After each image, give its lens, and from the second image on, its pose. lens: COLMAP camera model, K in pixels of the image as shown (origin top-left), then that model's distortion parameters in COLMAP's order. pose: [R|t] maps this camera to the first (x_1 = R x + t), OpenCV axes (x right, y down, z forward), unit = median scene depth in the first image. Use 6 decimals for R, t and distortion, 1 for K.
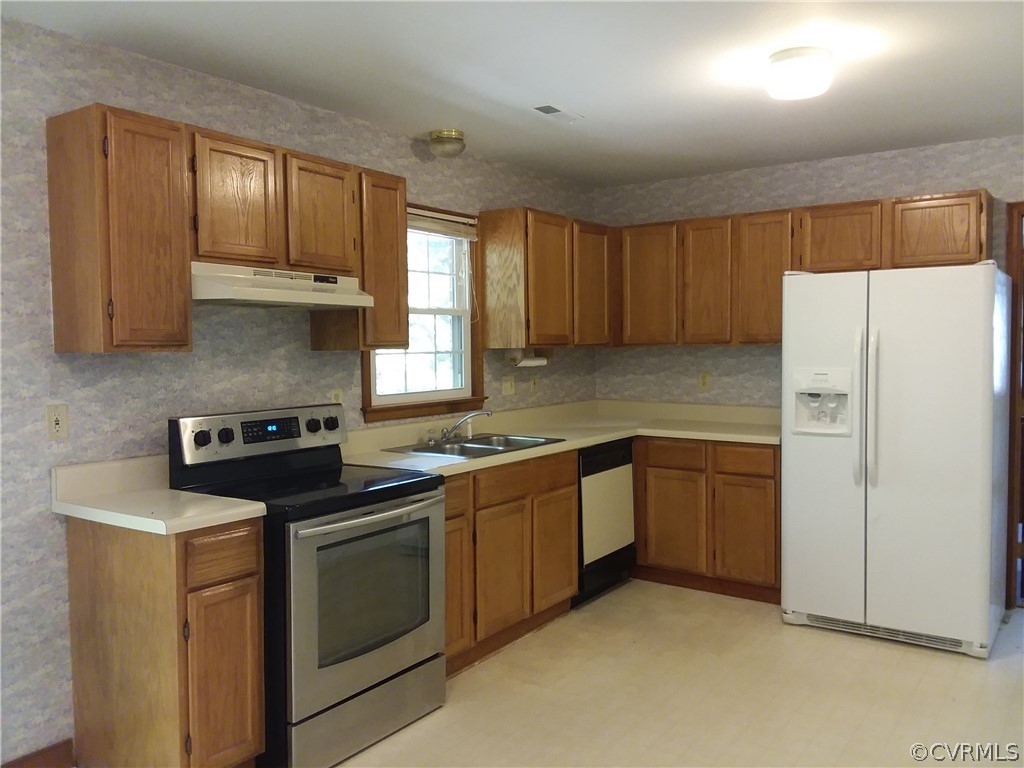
lens RADIAL K [[837.8, 0, 528.6], [0, 837.8, 379.0], [0, 0, 1]] dist [0.116174, -0.169246]
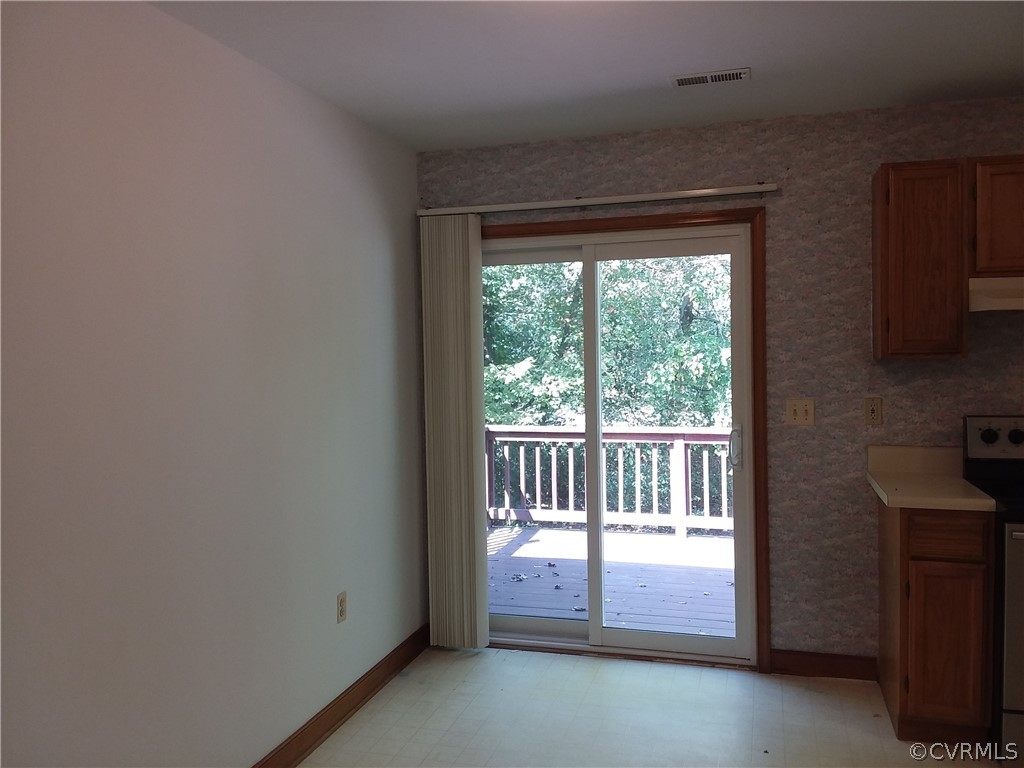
lens RADIAL K [[837.8, 0, 528.6], [0, 837.8, 379.0], [0, 0, 1]] dist [0.116174, -0.169246]
pose [[0.321648, 0.038402, -0.946080, 0.481459], [-0.024630, 0.999178, 0.032184, -0.026156], [0.946539, 0.012950, 0.322330, 0.081317]]
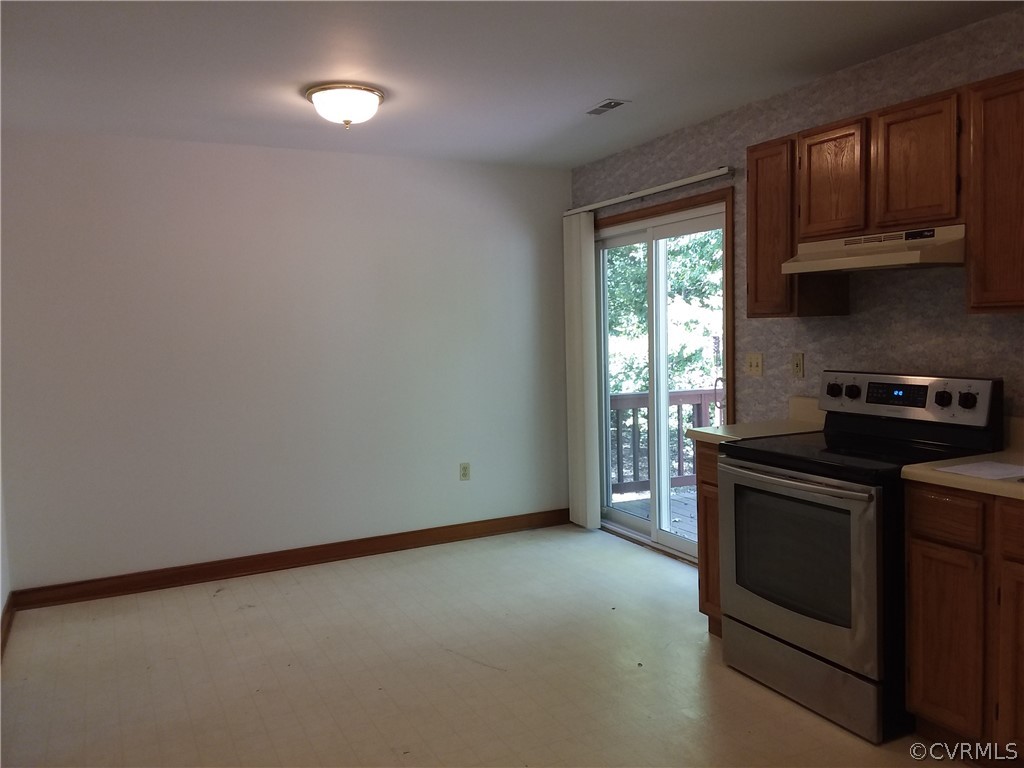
lens RADIAL K [[837.8, 0, 528.6], [0, 837.8, 379.0], [0, 0, 1]] dist [0.116174, -0.169246]
pose [[-0.482408, 0.081588, -0.872139, 0.865048], [-0.005430, 0.995355, 0.096119, -0.057728], [0.875930, 0.051104, -0.479724, 1.231301]]
